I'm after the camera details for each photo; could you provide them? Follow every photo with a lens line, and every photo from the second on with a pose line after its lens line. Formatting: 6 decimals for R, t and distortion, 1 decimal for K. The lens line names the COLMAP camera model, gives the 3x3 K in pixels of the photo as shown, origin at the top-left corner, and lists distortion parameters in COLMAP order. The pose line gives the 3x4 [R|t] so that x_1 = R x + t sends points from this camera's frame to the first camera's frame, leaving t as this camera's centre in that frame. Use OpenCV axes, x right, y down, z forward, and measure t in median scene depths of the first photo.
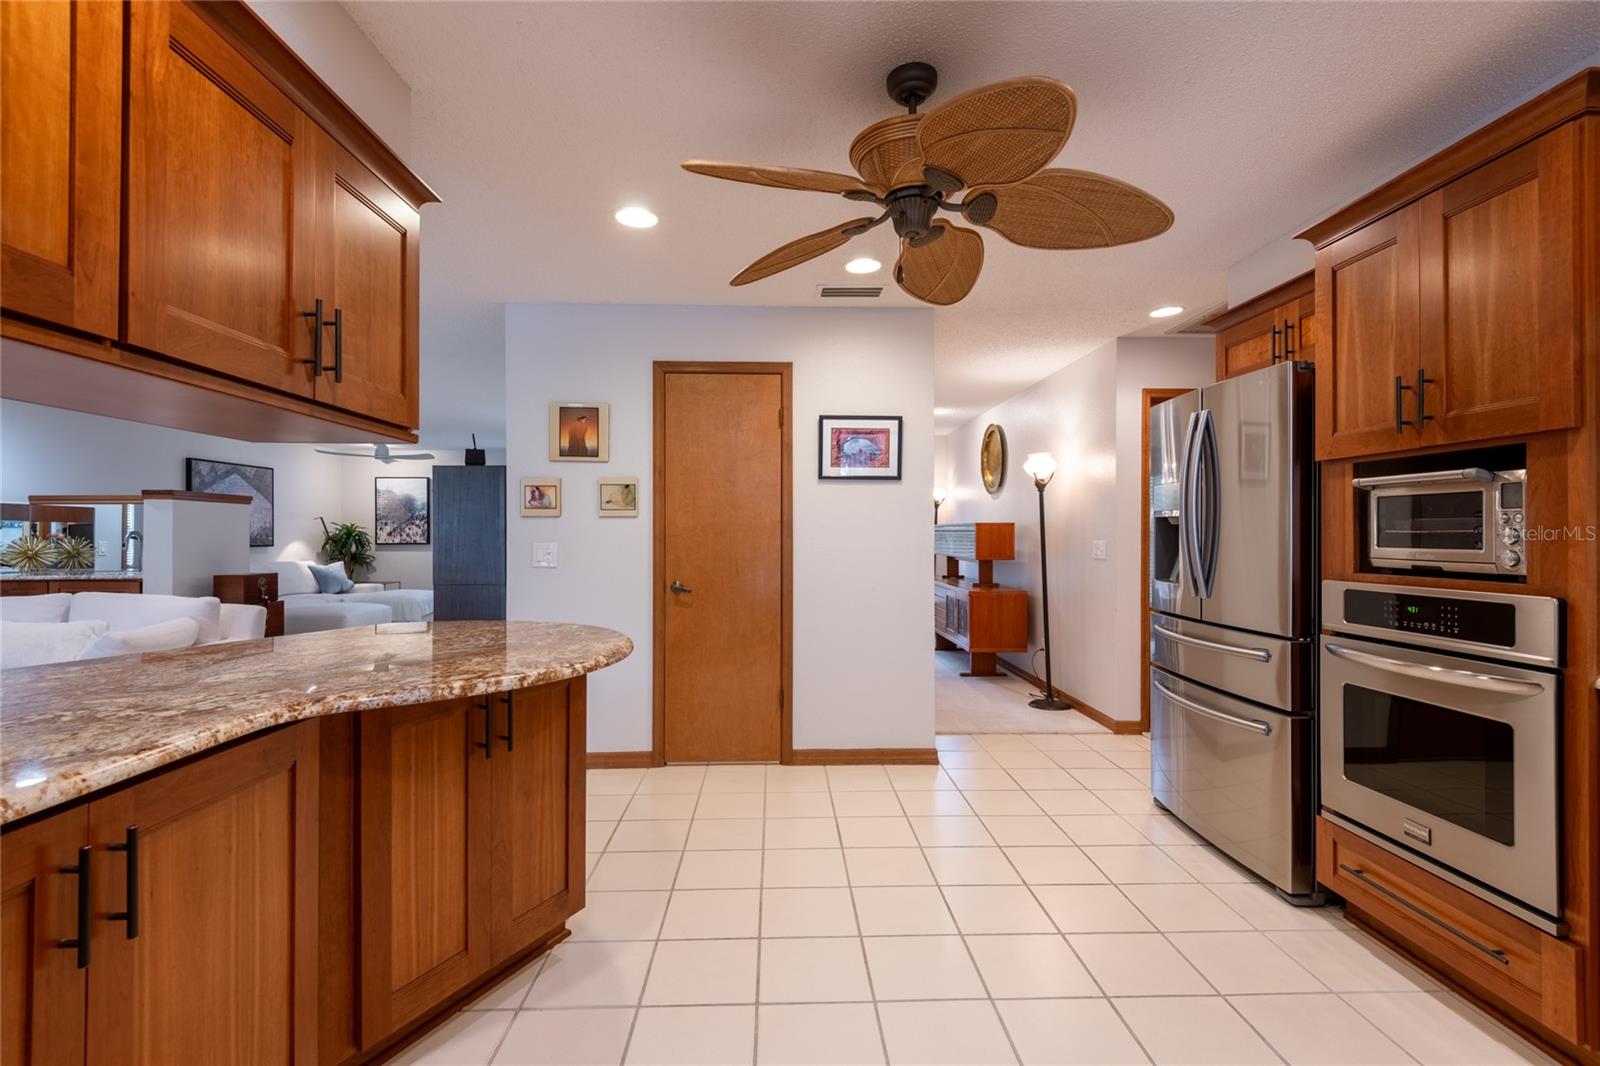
lens RADIAL K [[732.0, 0, 783.1], [0, 732.0, 525.6], [0, 0, 1]] dist [0.032950, -0.019128]
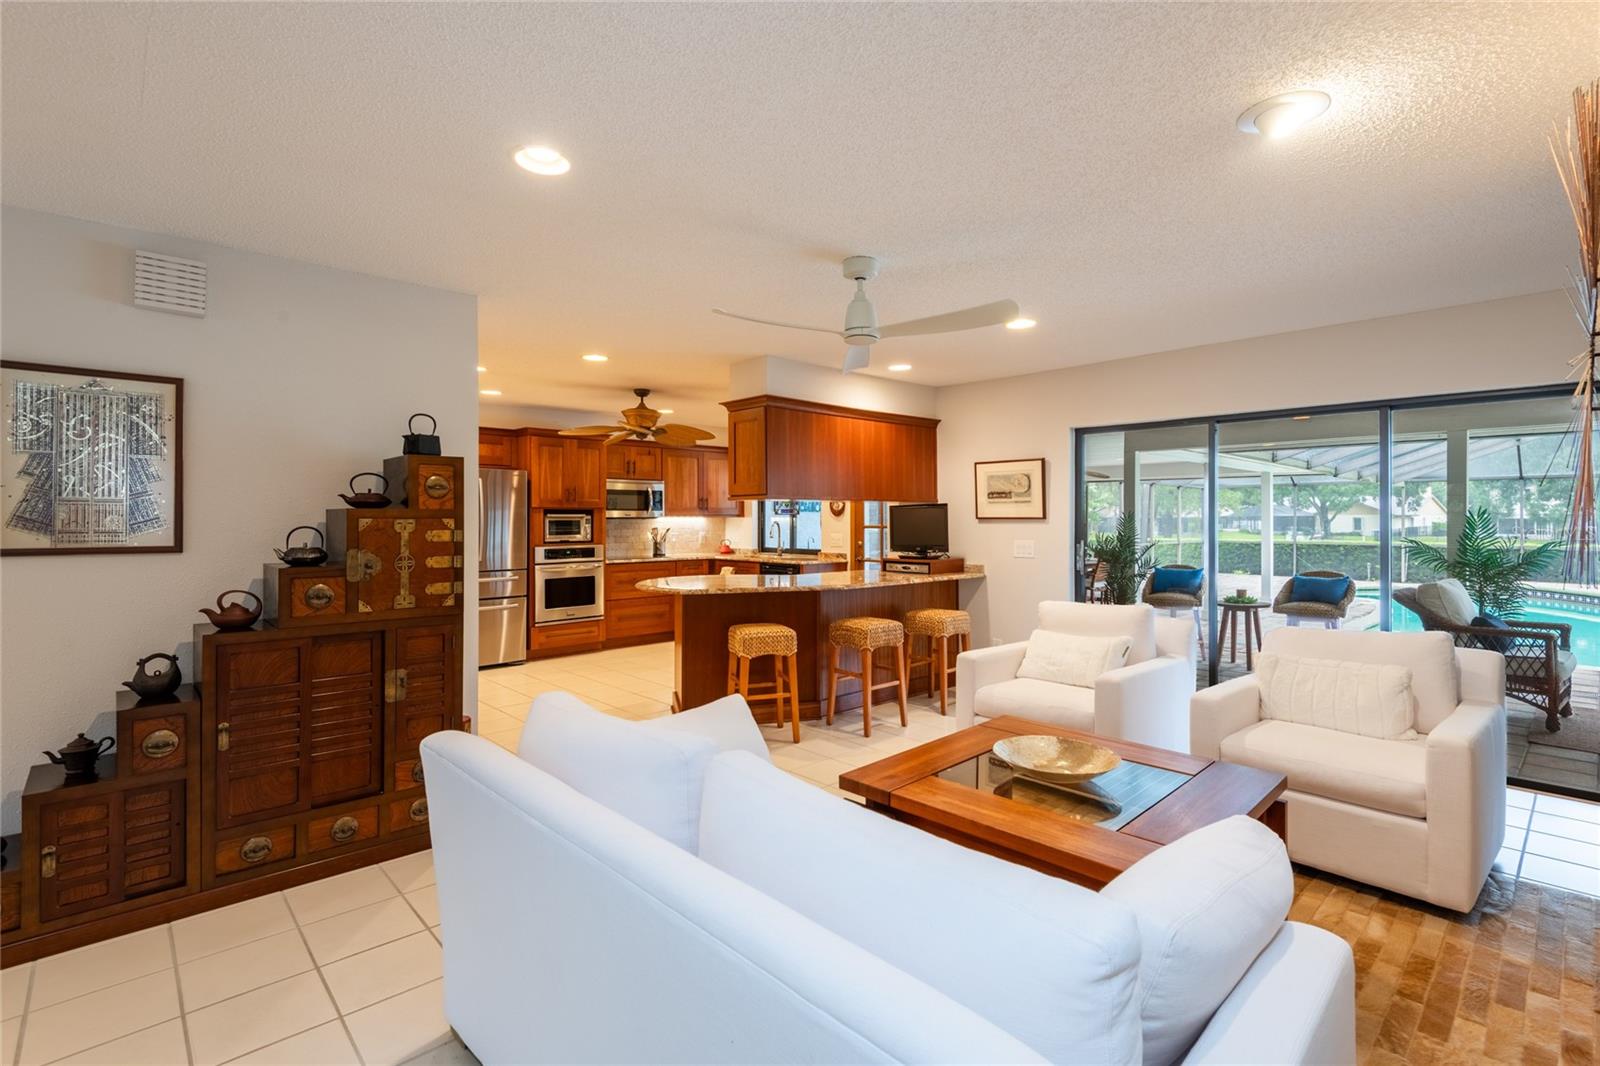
lens RADIAL K [[732.0, 0, 819.7], [0, 732.0, 514.7], [0, 0, 1]] dist [0.032950, -0.019128]
pose [[-0.676858, 0.006611, 0.736084, -1.369184], [-0.005184, 0.999892, -0.013747, -0.013980], [-0.736096, -0.013121, -0.676750, 1.319887]]
